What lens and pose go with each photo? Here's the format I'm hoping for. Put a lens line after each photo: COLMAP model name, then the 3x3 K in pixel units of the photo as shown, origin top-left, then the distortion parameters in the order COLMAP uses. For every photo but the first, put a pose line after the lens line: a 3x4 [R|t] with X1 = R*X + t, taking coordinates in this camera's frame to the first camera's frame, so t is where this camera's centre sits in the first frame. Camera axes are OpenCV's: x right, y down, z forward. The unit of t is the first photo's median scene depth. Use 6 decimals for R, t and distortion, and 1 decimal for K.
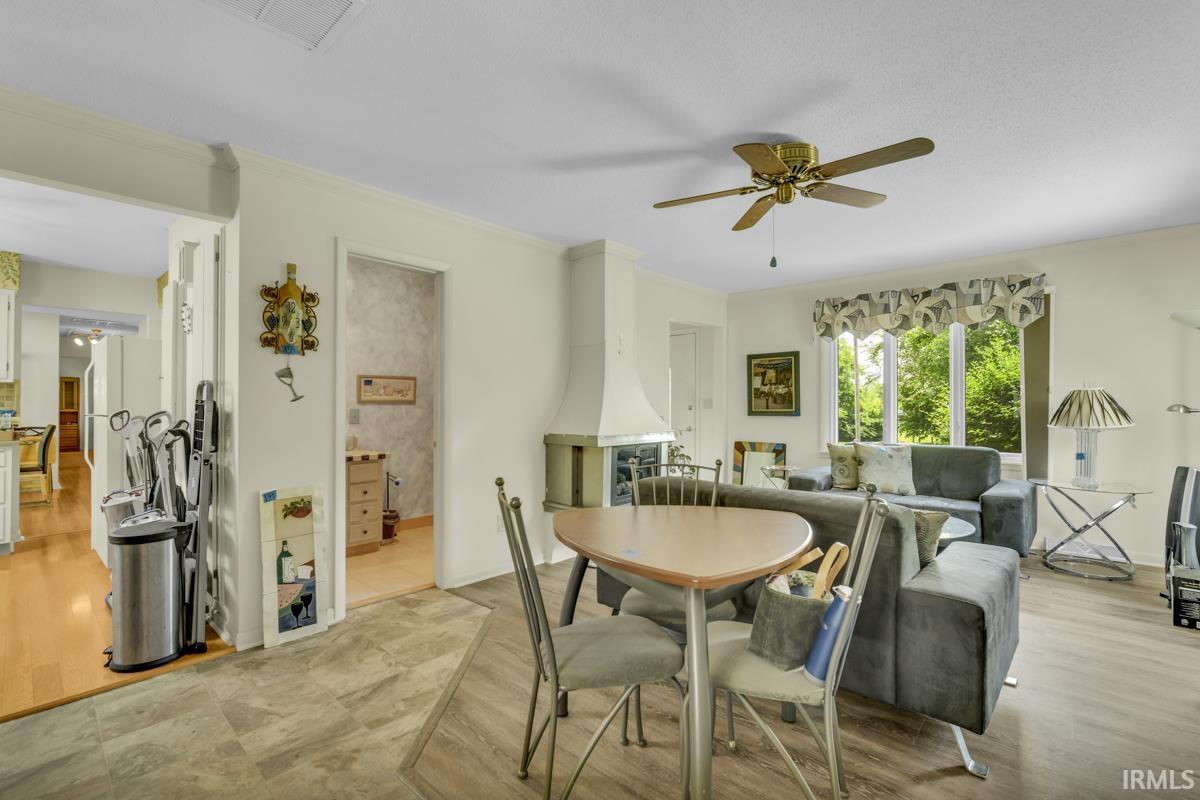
lens RADIAL K [[540.8, 0, 603.9], [0, 540.8, 401.3], [0, 0, 1]] dist [-0.002086, 0.001502]
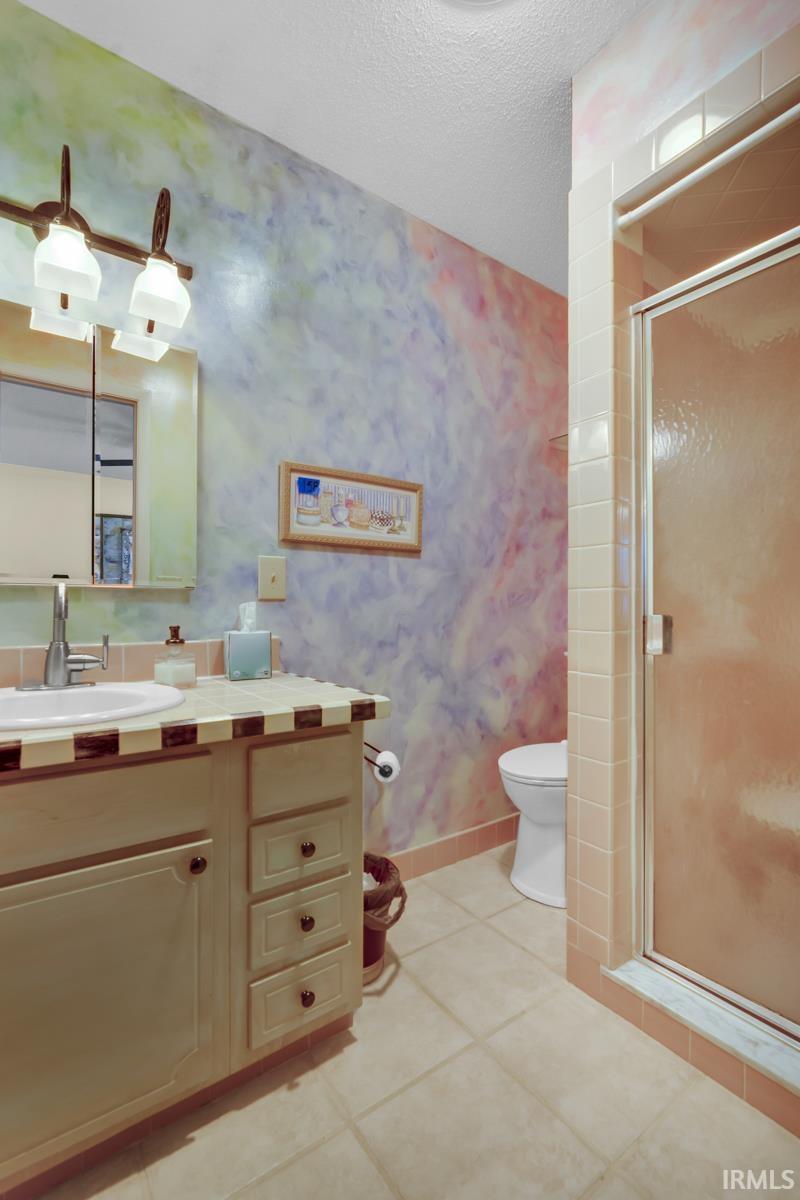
lens RADIAL K [[540.8, 0, 400.0], [0, 540.8, 600.0], [0, 0, 1]] dist [-0.002086, 0.001502]
pose [[0.977738, -0.005294, -0.209764, -0.288948], [0.003124, 0.999938, -0.010673, 0.042441], [0.209808, 0.009780, 0.977694, 0.634620]]
